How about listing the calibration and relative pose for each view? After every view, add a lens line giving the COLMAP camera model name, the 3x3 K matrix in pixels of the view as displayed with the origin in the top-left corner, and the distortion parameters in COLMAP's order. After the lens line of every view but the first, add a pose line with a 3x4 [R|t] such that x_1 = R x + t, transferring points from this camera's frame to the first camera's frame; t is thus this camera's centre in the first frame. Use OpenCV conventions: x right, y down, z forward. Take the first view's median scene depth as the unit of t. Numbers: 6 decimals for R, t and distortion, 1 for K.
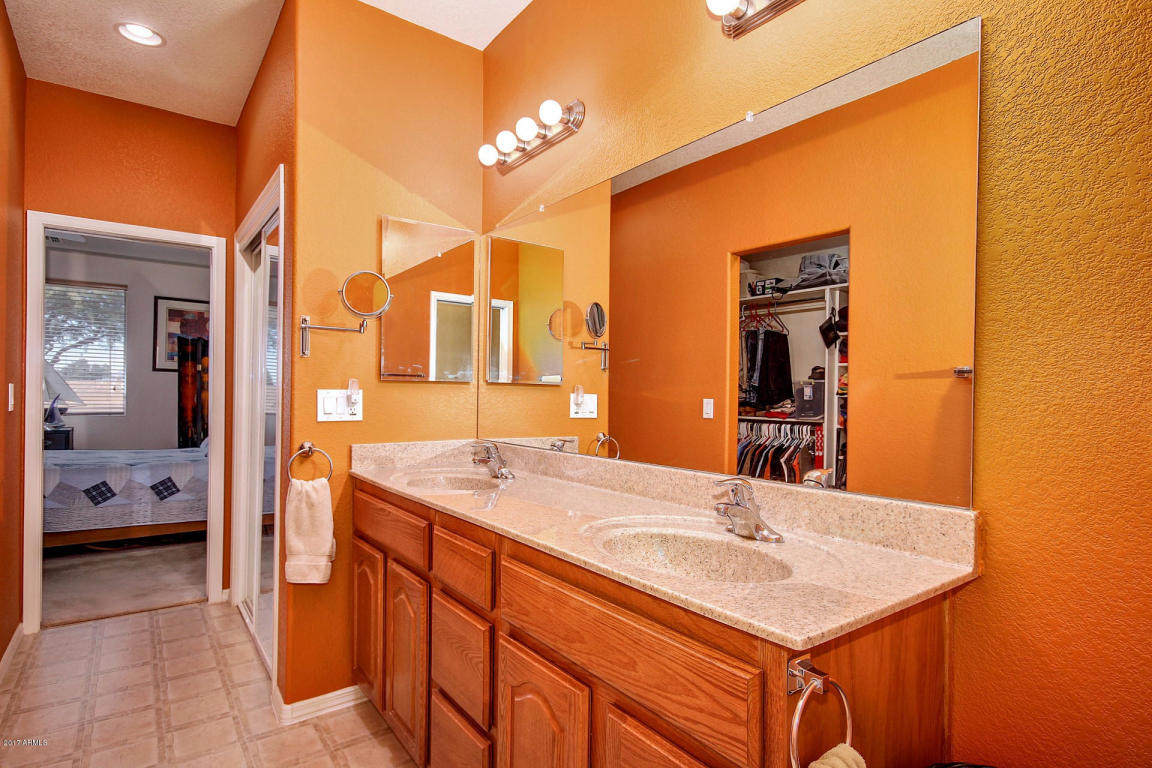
lens RADIAL K [[572.2, 0, 552.5], [0, 572.2, 395.9], [0, 0, 1]] dist [-0.003823, 0.000653]
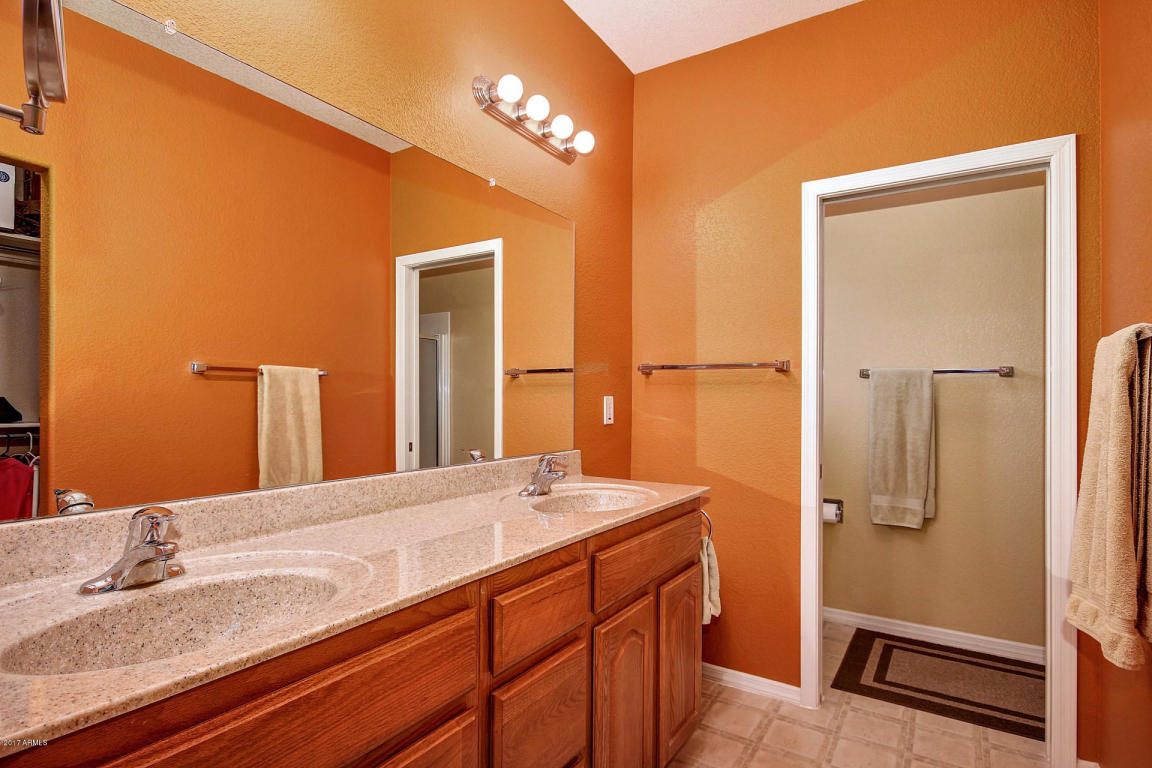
lens RADIAL K [[572.2, 0, 575.2], [0, 572.2, 394.7], [0, 0, 1]] dist [-0.003823, 0.000653]
pose [[-0.343929, -0.008195, 0.938960, -1.055136], [-0.005577, 0.999962, 0.006684, -0.013911], [-0.938979, -0.002938, -0.343961, 1.415581]]
